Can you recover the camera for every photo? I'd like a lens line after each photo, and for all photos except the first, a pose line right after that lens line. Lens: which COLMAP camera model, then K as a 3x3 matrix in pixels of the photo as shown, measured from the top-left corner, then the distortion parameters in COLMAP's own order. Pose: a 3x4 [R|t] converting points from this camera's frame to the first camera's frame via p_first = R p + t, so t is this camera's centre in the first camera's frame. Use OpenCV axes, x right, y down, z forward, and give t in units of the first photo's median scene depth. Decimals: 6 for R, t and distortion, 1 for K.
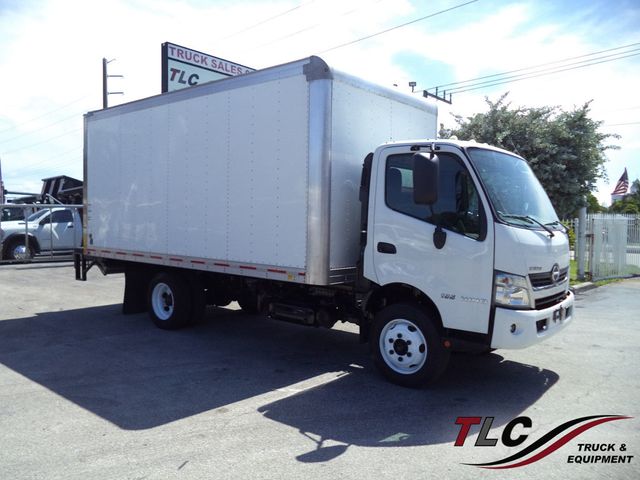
lens RADIAL K [[512.5, 0, 310.1], [0, 512.5, 240.0], [0, 0, 1]] dist [-0.042941, 0.001324]
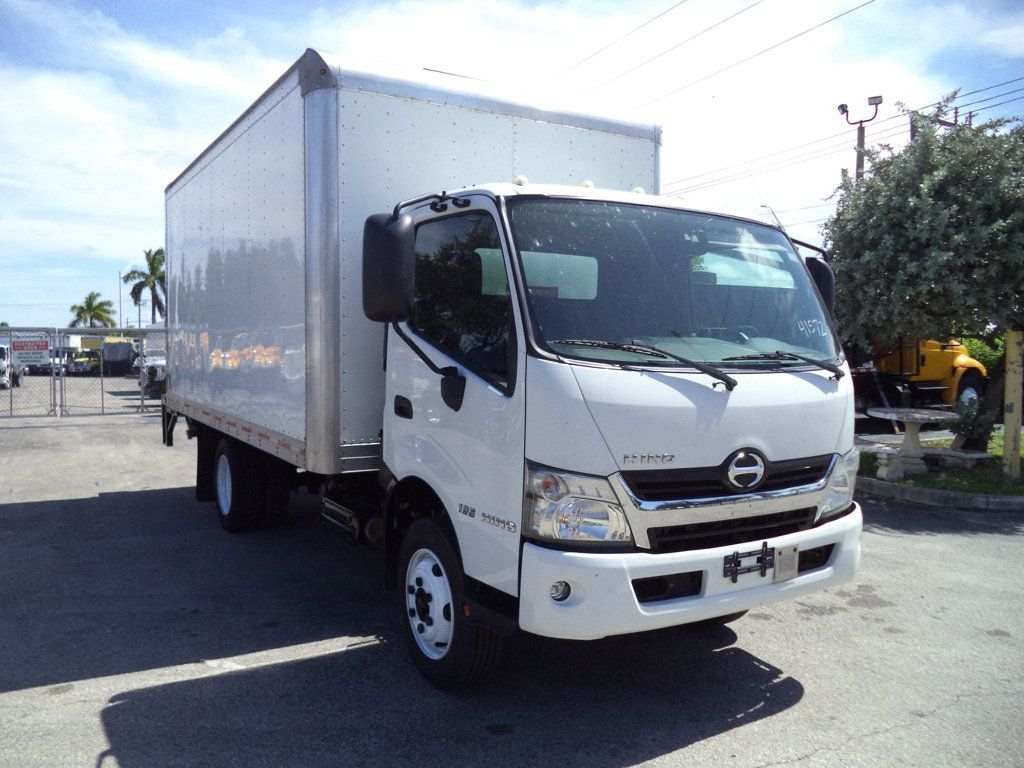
lens RADIAL K [[811.6, 0, 517.6], [0, 811.6, 380.0], [0, 0, 1]] dist [-0.030317, -0.002364]
pose [[0.952351, 0.006328, -0.304938, 0.472289], [-0.007736, 0.999964, -0.003411, -0.008270], [0.304906, 0.005608, 0.952366, 0.250798]]
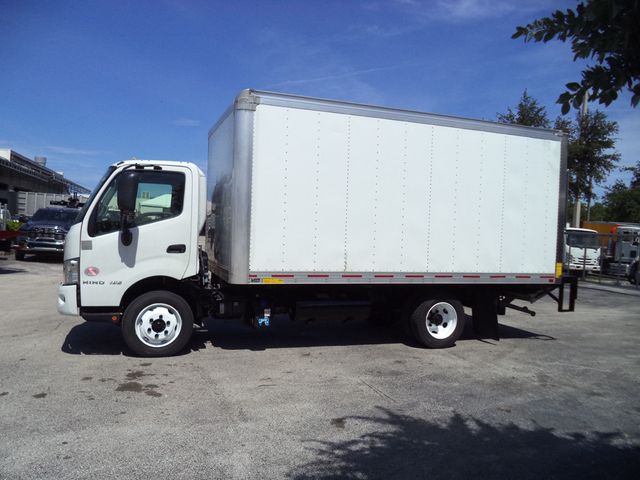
lens RADIAL K [[515.2, 0, 324.6], [0, 515.2, 237.9], [0, 0, 1]] dist [-0.004176, -0.012069]
pose [[-0.469513, -0.023789, -0.882605, 1.265641], [-0.085607, 0.996154, 0.018690, -0.066677], [0.878766, 0.084333, -0.469743, 2.071121]]
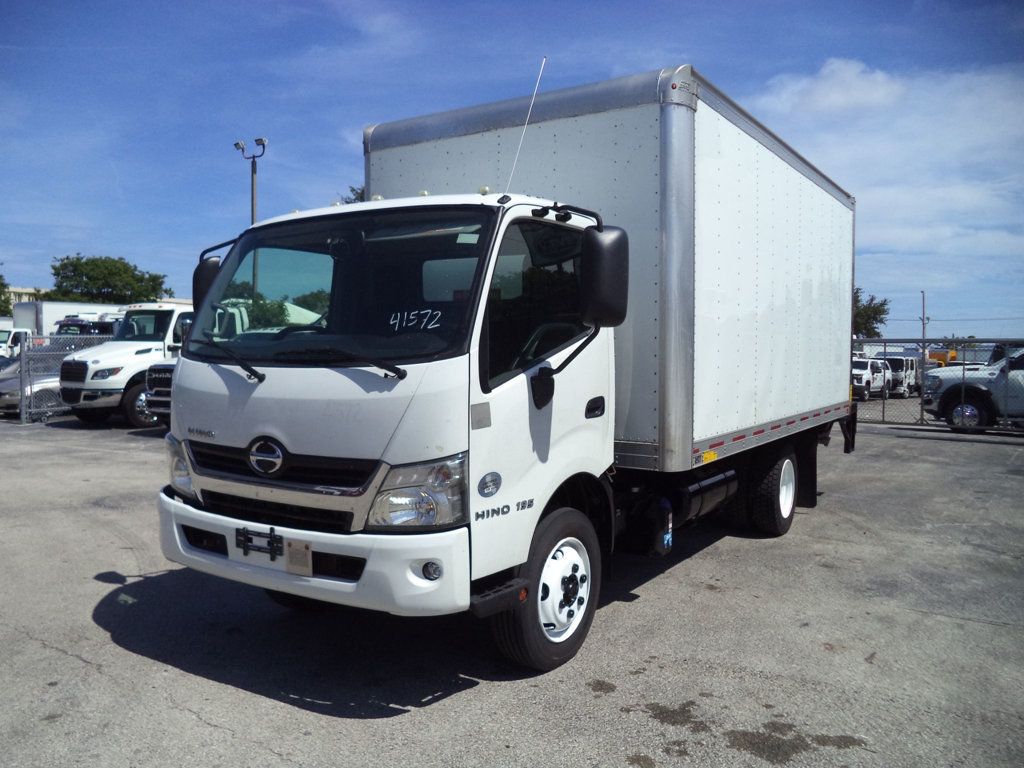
lens RADIAL K [[816.9, 0, 512.0], [0, 816.9, 384.0], [0, 0, 1]] dist [0.001786, -0.037945]
pose [[0.154751, 0.023551, -0.987673, 1.175275], [-0.047875, 0.998720, 0.016313, -0.023808], [0.986793, 0.044761, 0.155681, 1.021013]]
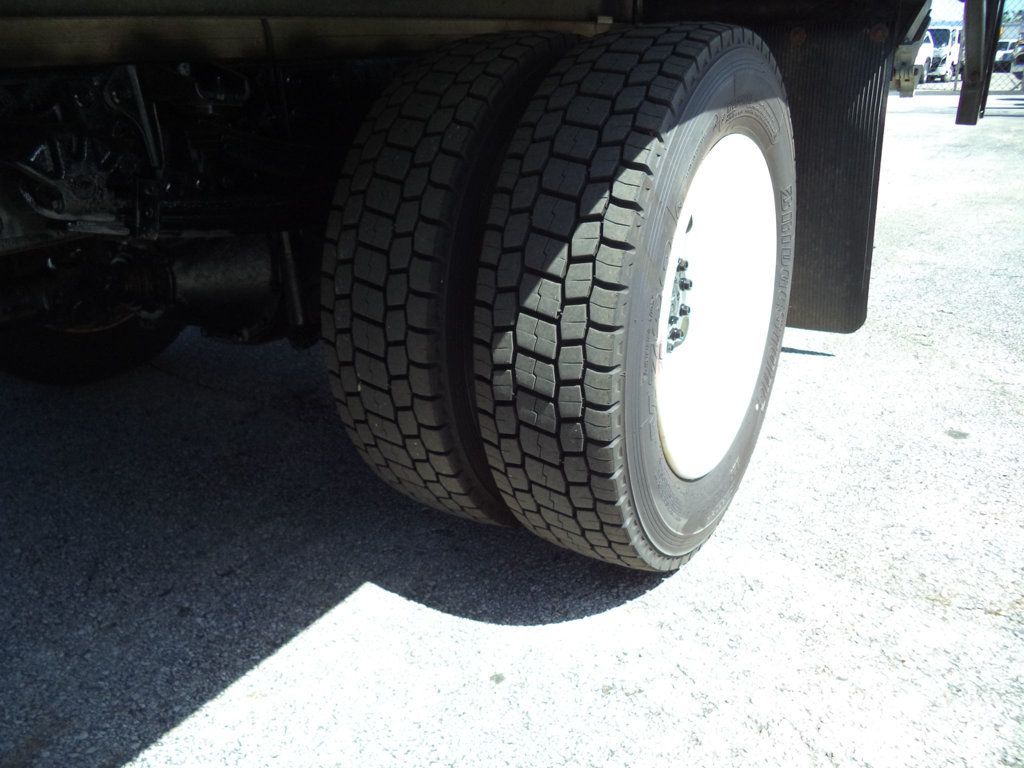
lens RADIAL K [[811.6, 0, 517.6], [0, 811.6, 380.0], [0, 0, 1]] dist [-0.030317, -0.002364]
pose [[0.163286, 0.346252, -0.923822, 0.092375], [-0.019161, 0.937326, 0.347926, 0.093933], [0.986393, -0.039111, 0.159687, 1.612963]]
